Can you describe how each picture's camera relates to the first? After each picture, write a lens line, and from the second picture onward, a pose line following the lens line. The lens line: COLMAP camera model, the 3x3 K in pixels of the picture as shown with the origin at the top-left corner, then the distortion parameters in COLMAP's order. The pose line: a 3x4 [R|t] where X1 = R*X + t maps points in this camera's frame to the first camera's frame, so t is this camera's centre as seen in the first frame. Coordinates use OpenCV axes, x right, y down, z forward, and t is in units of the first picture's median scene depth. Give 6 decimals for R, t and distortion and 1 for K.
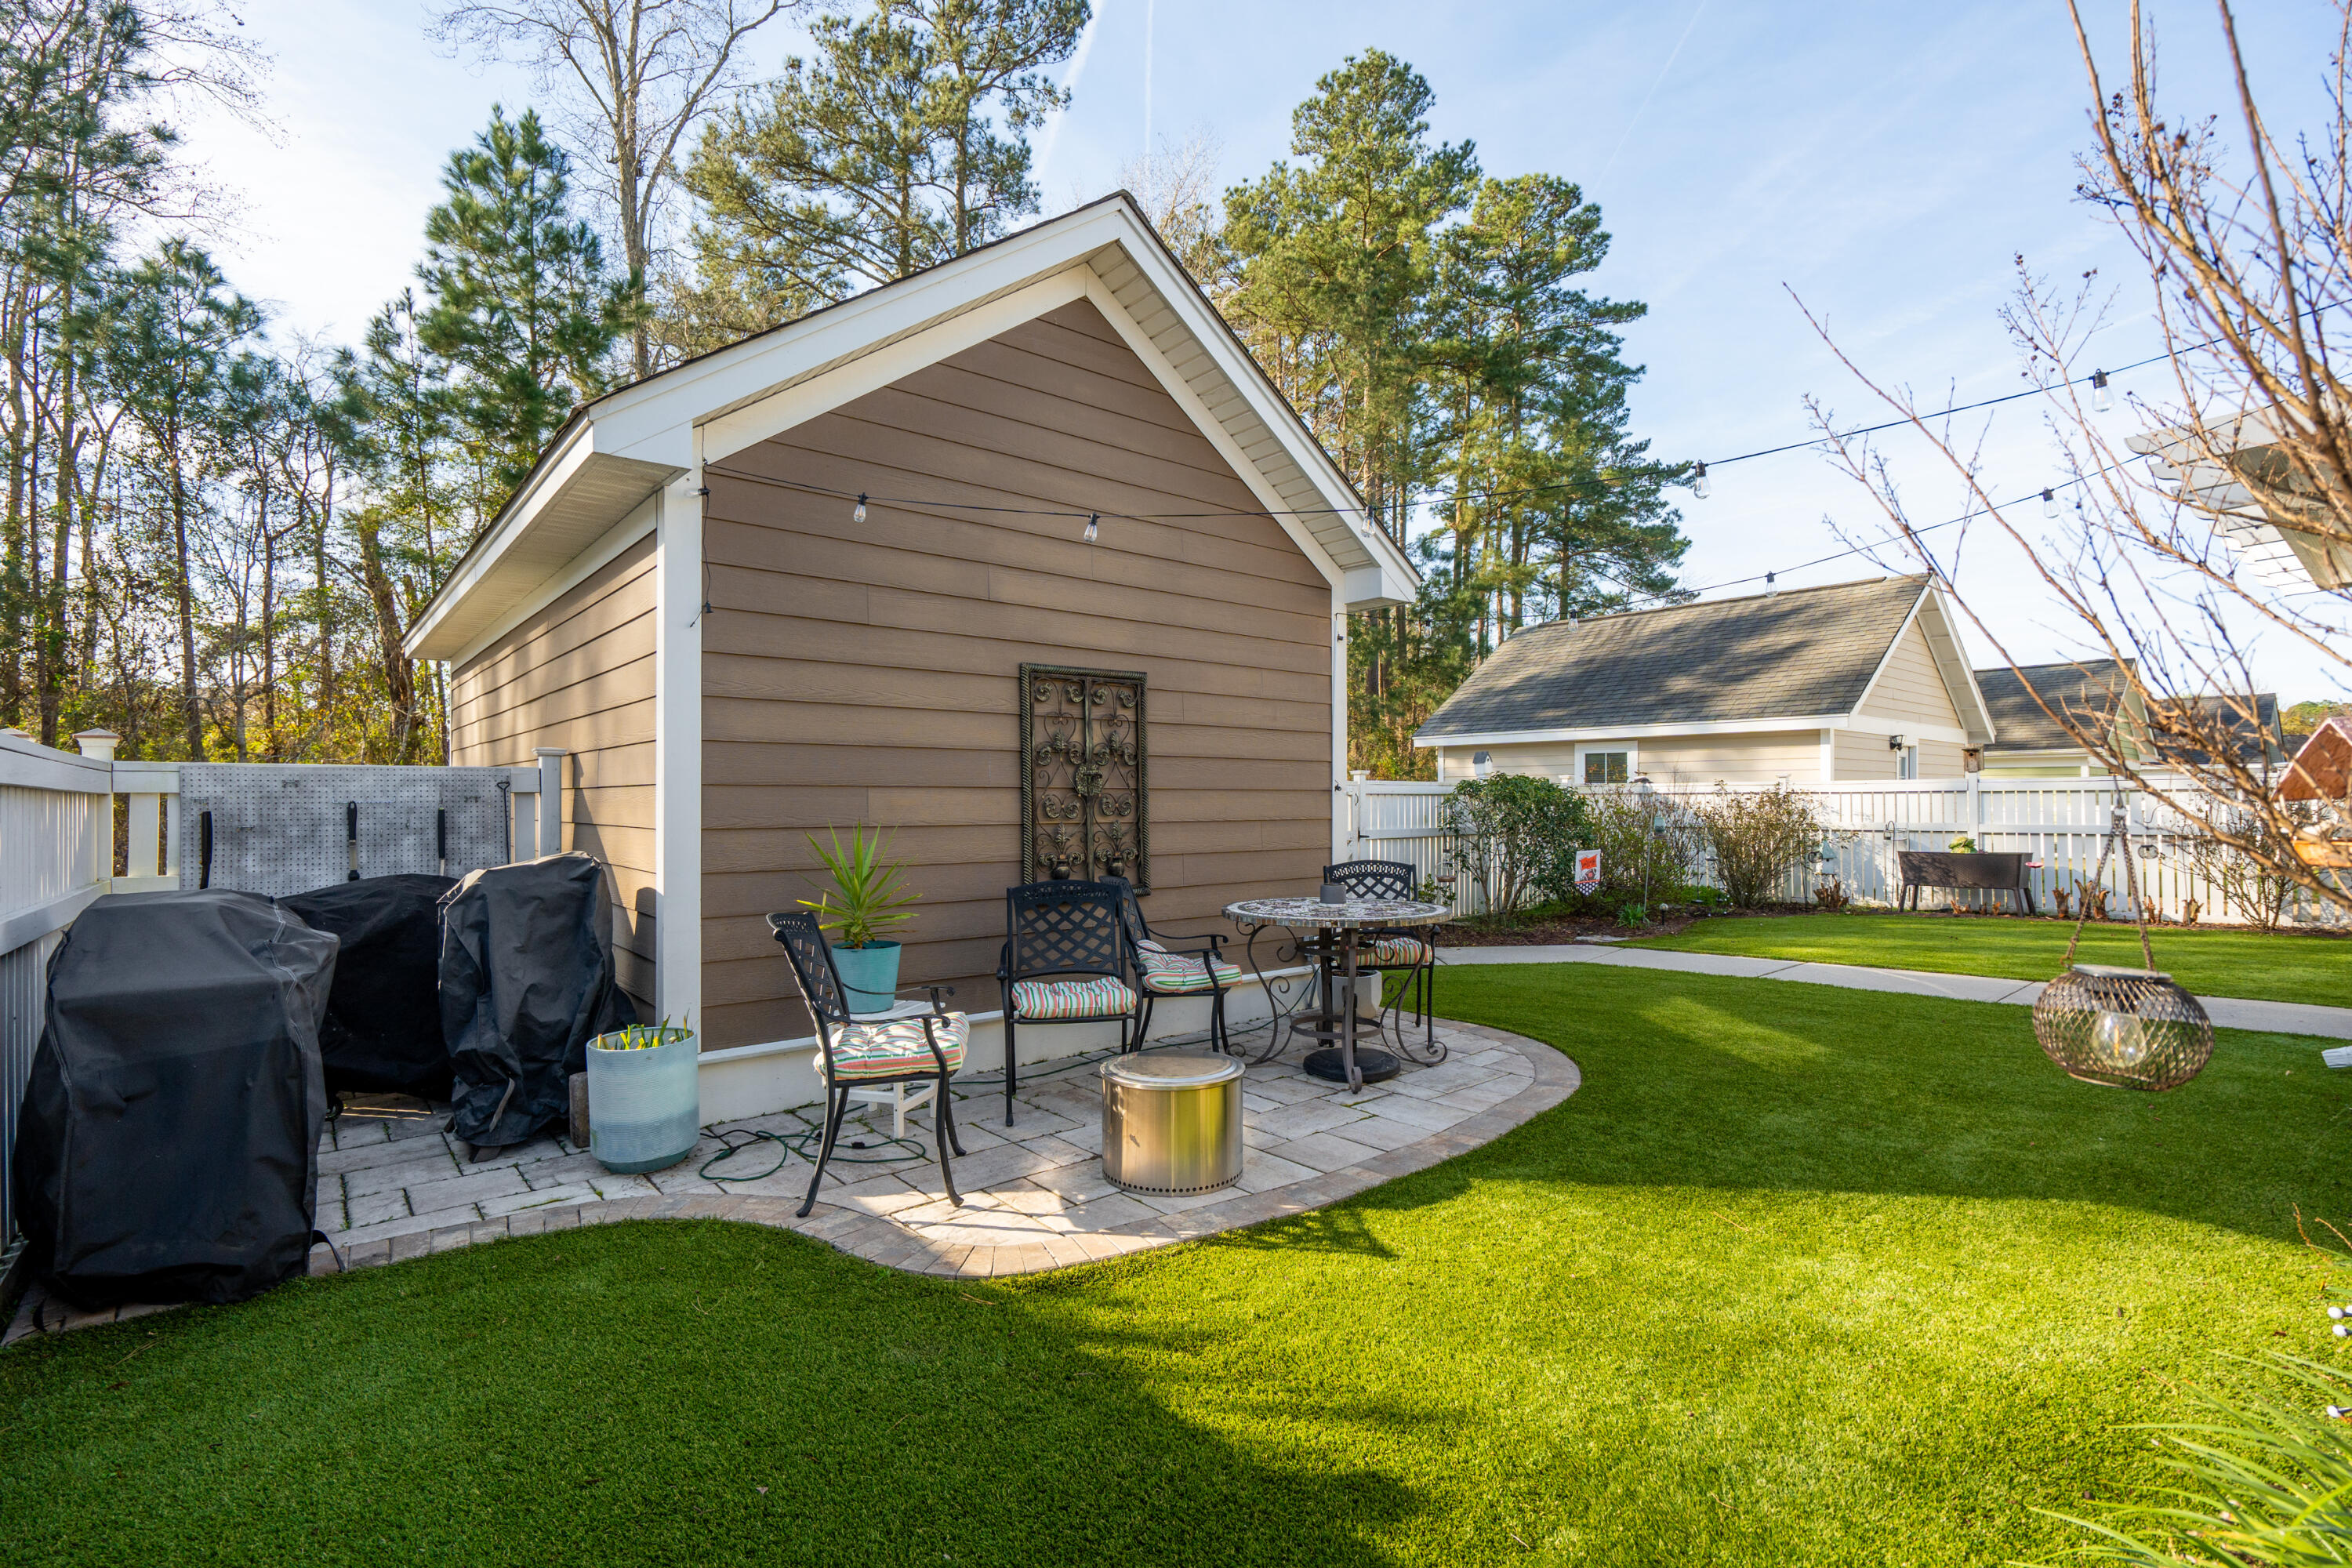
lens RADIAL K [[1074.5, 0, 1170.3], [0, 1074.5, 803.6], [0, 0, 1]] dist [-0.002737, 0.000990]
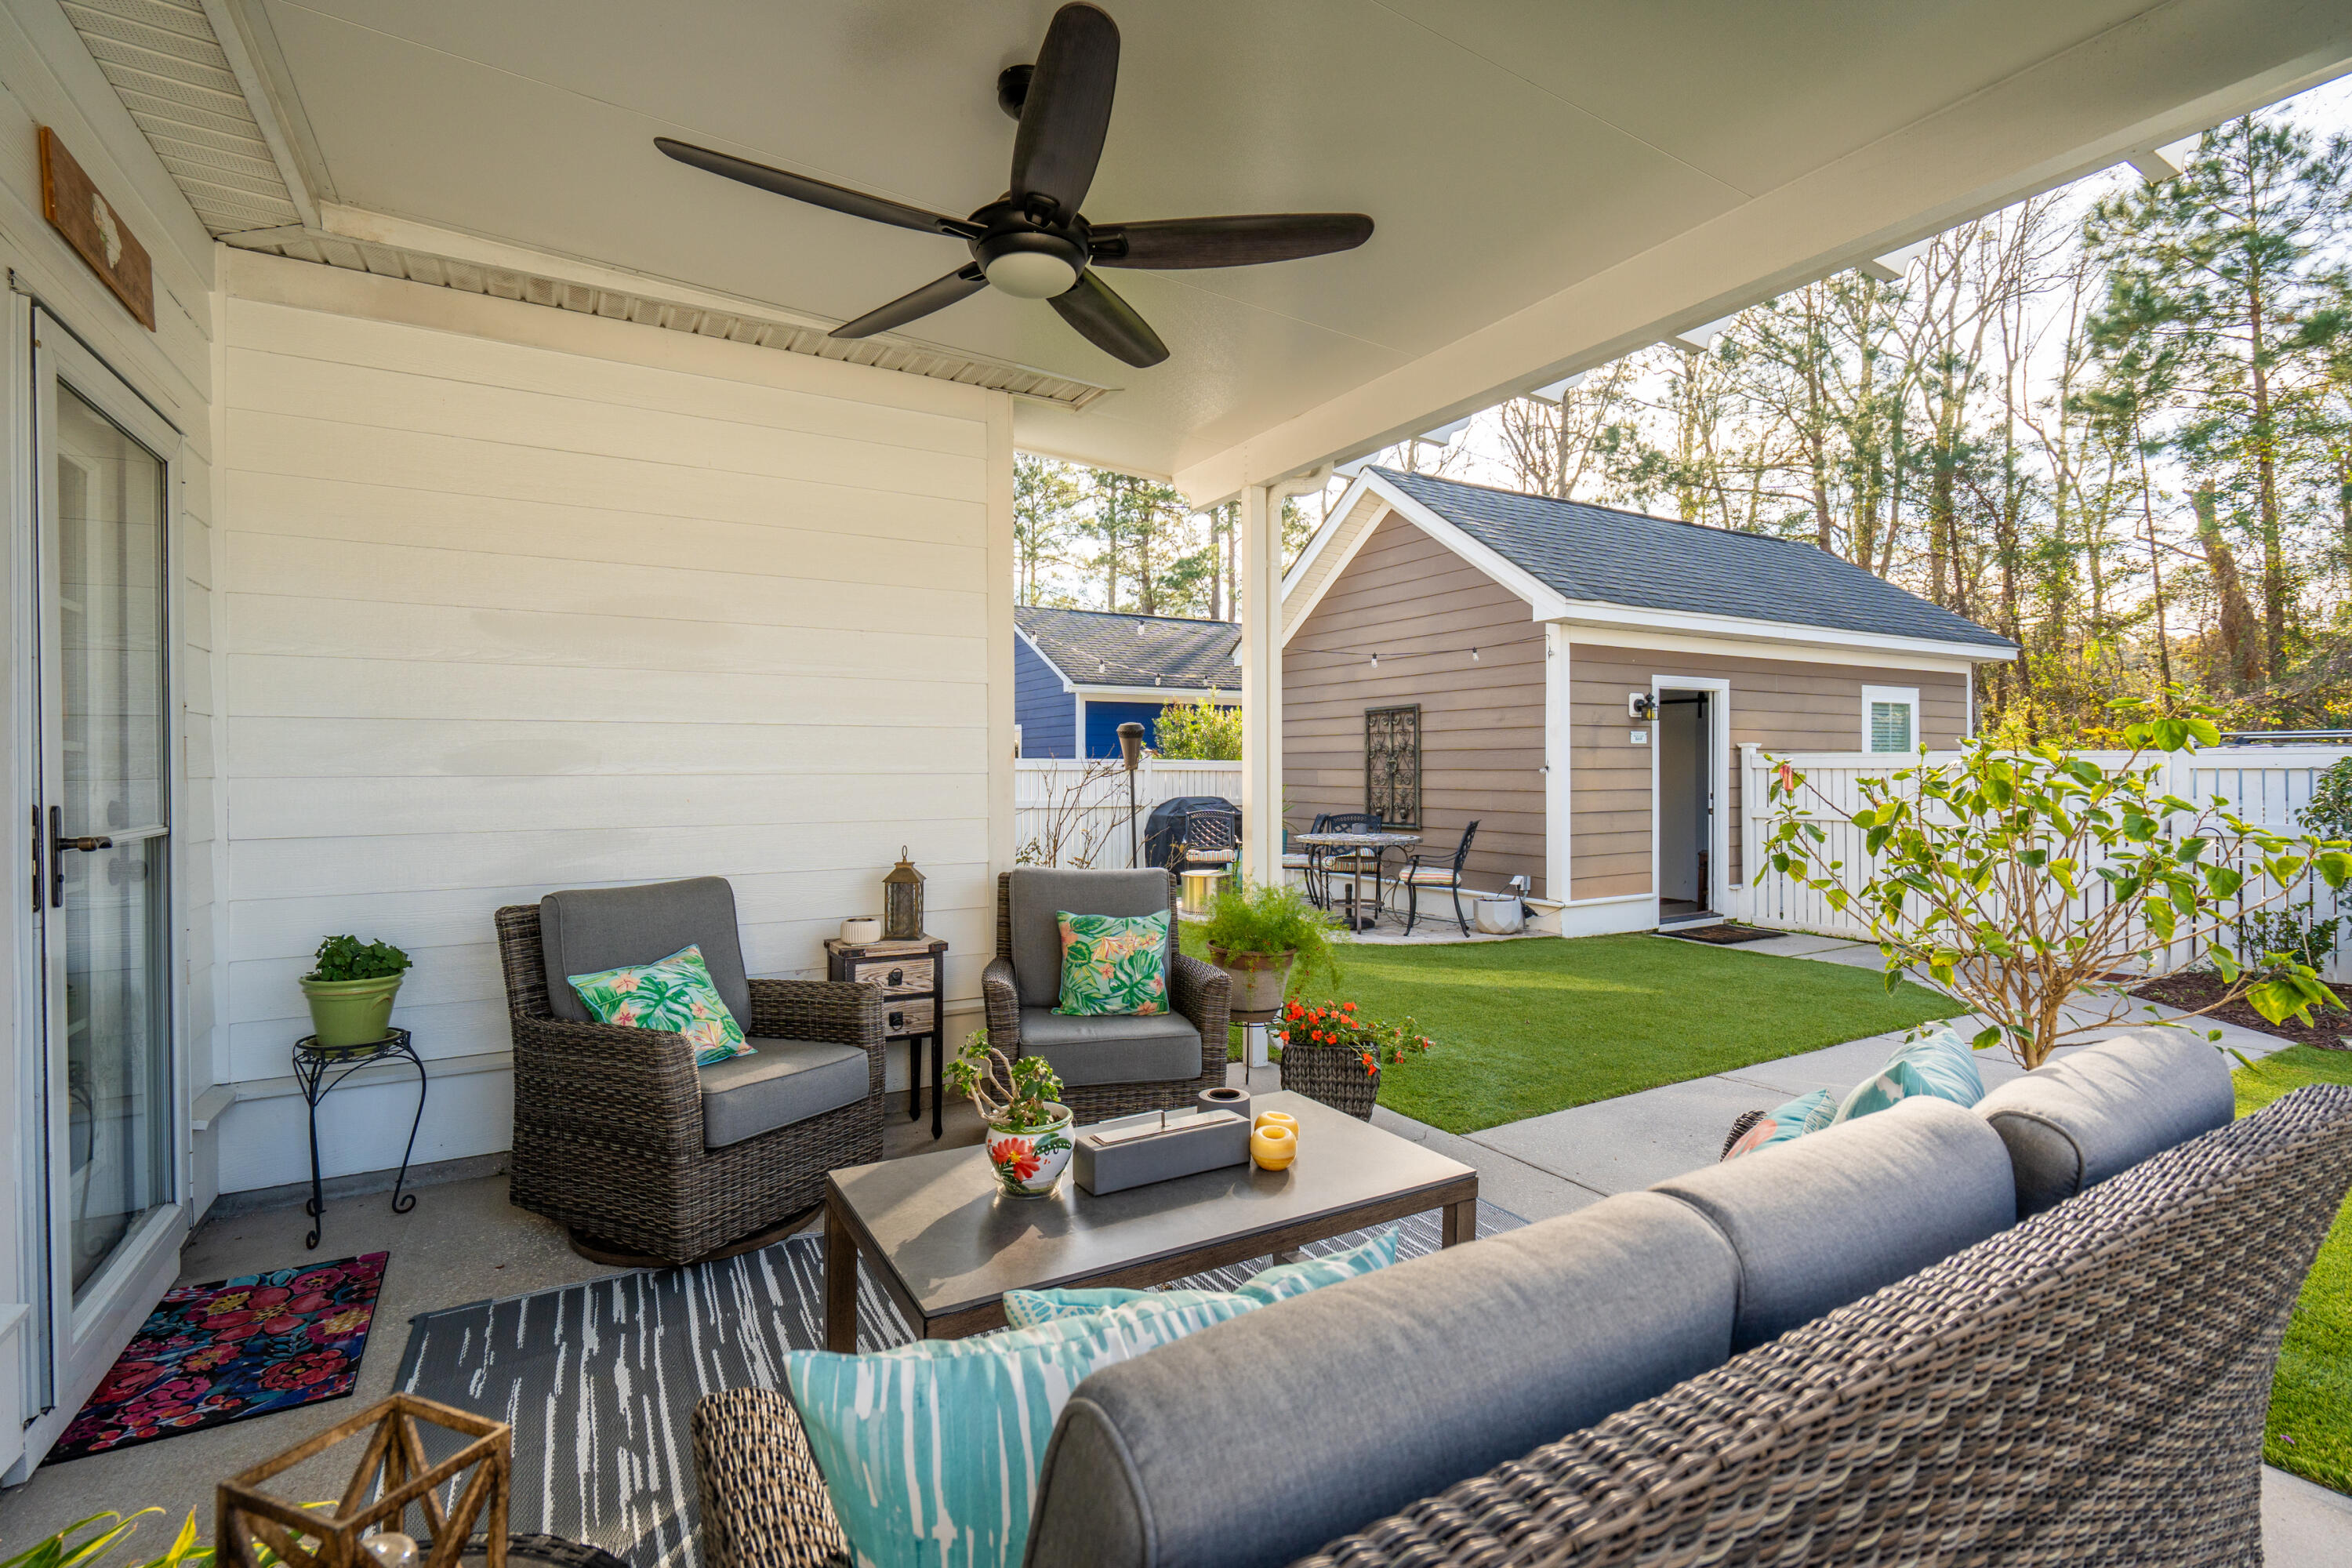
lens RADIAL K [[1066.0, 0, 1185.2], [0, 1066.0, 765.8], [0, 0, 1]] dist [-0.000259, 0.000975]
pose [[-0.165023, -0.000405, -0.986290, 1.847362], [-0.000850, 1.000000, -0.000269, -0.019415], [0.986289, 0.000794, -0.165023, 0.948909]]
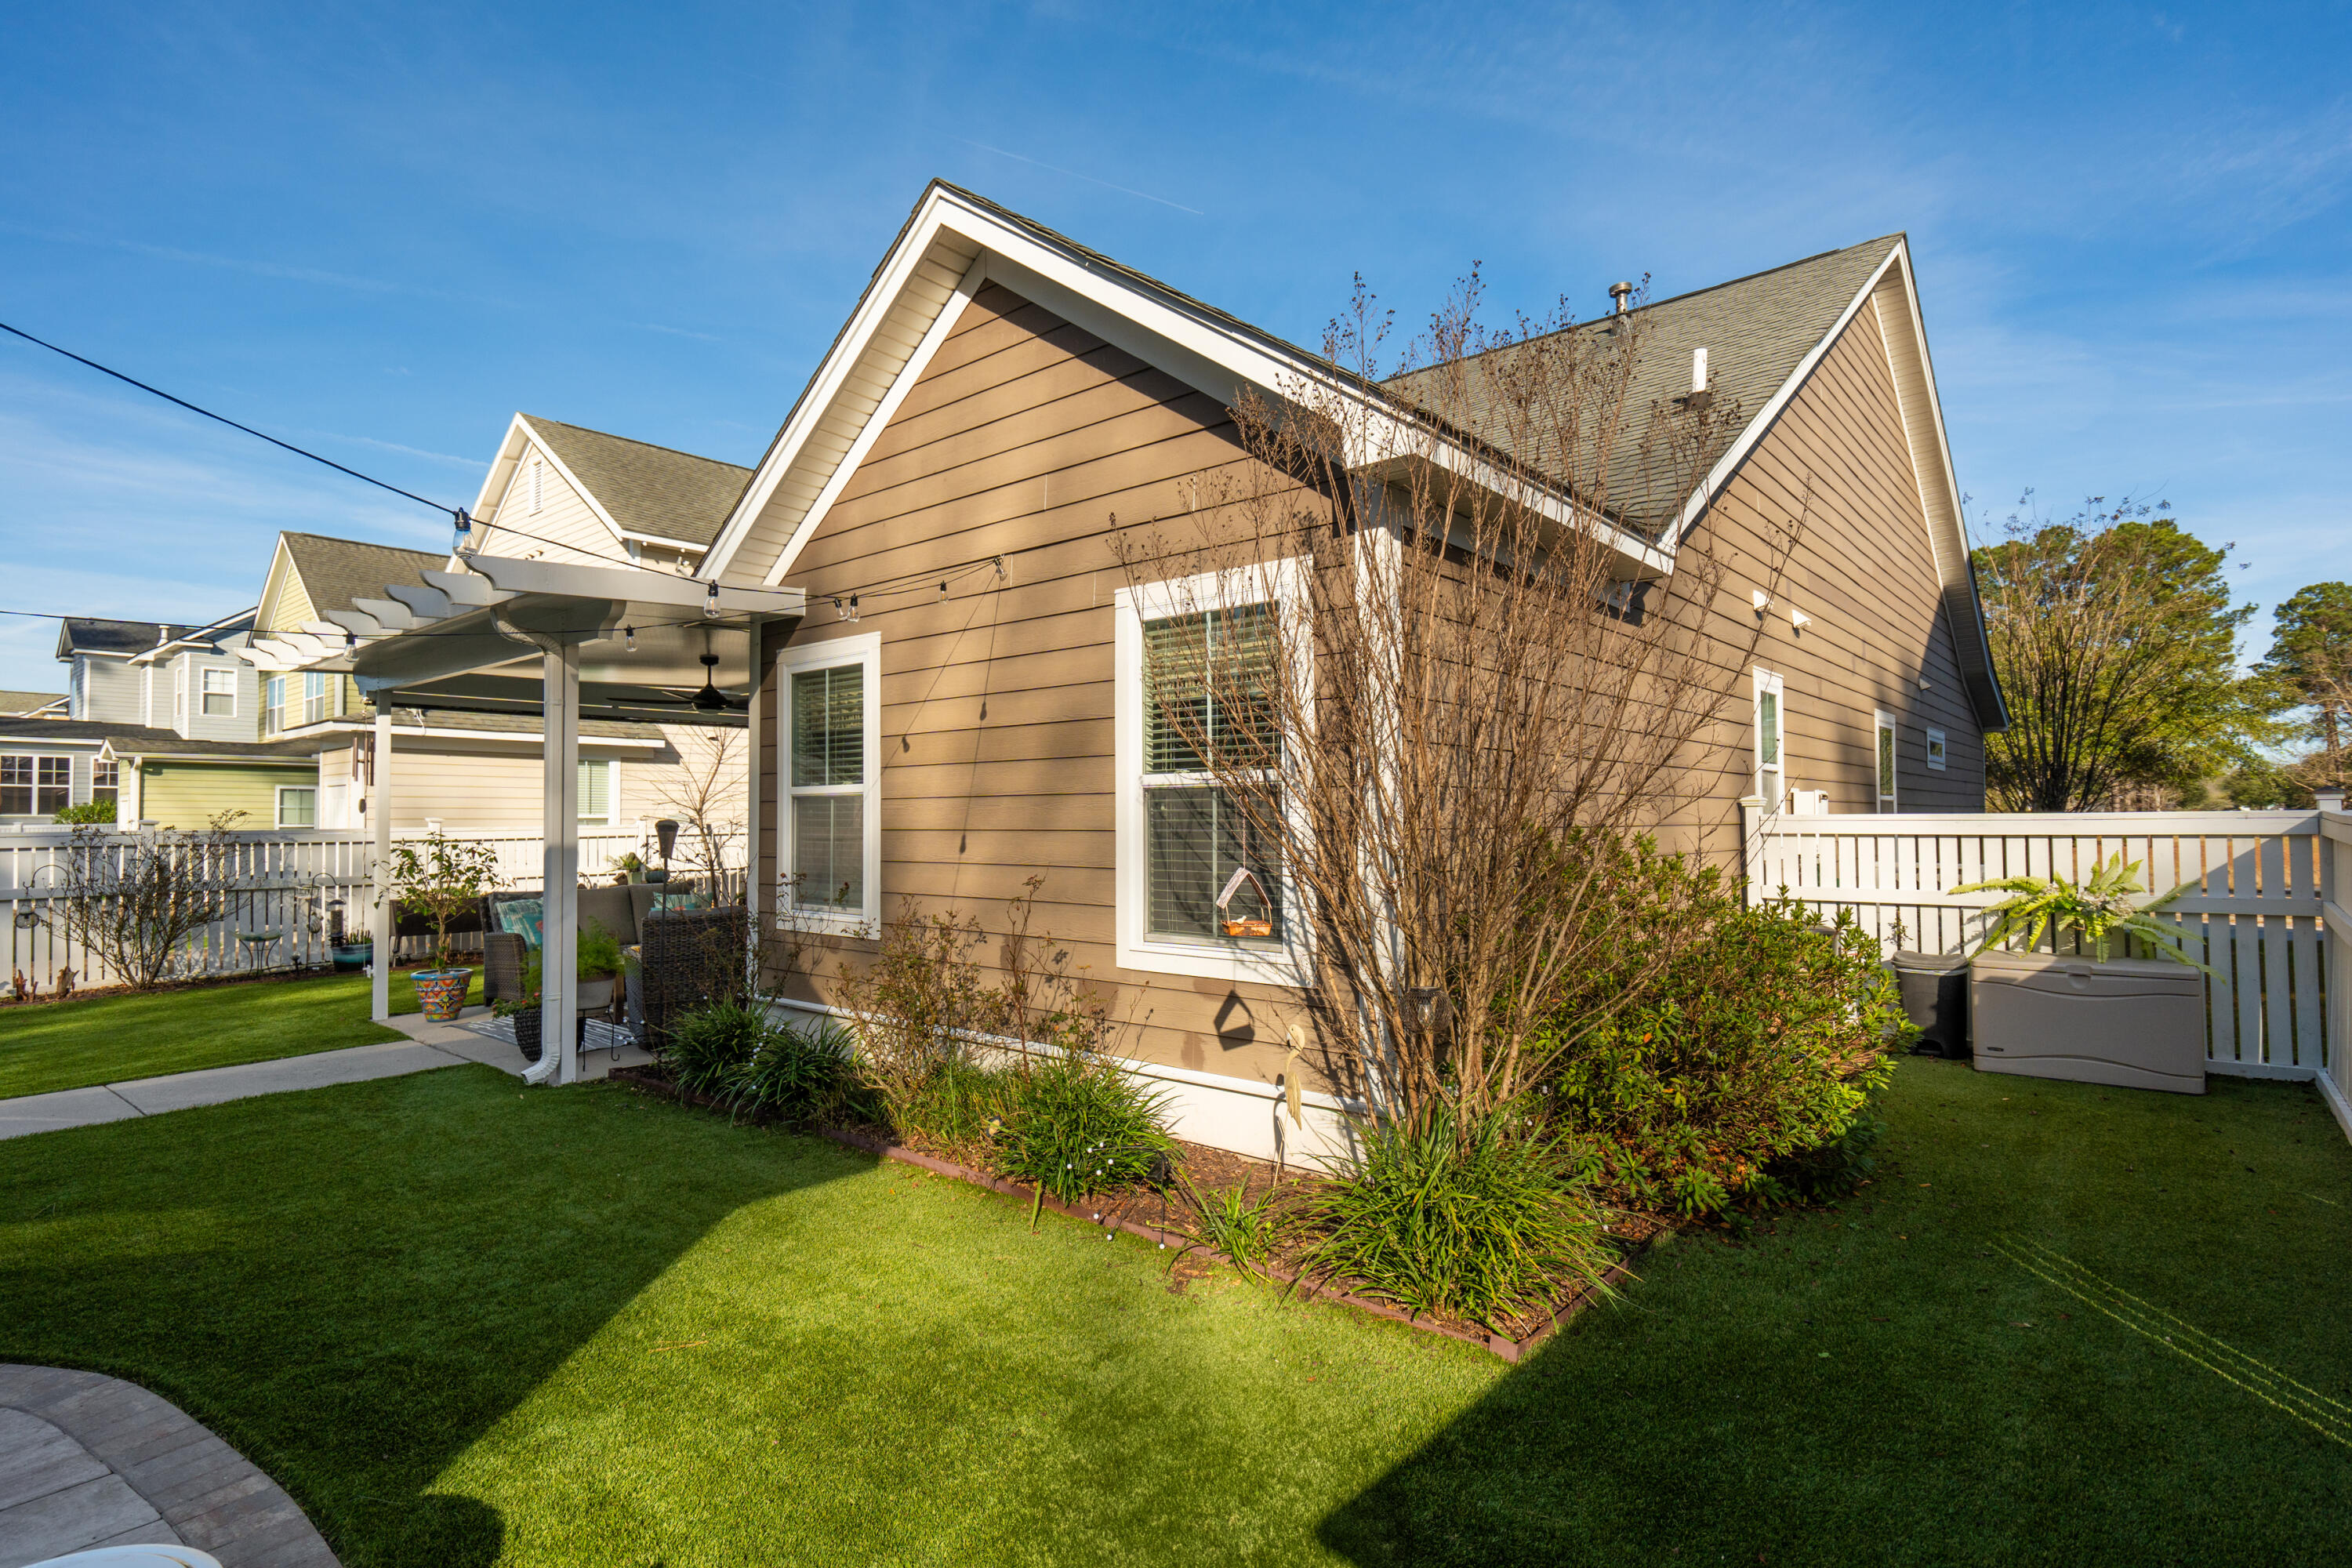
lens RADIAL K [[1168.6, 0, 1165.9], [0, 1168.6, 797.0], [0, 0, 1]] dist [0.000652, -0.000074]
pose [[-0.155748, 0.019974, 0.987595, -0.358195], [0.012856, 0.999752, -0.018193, -0.051307], [-0.987713, 0.009863, -0.155966, 0.420248]]
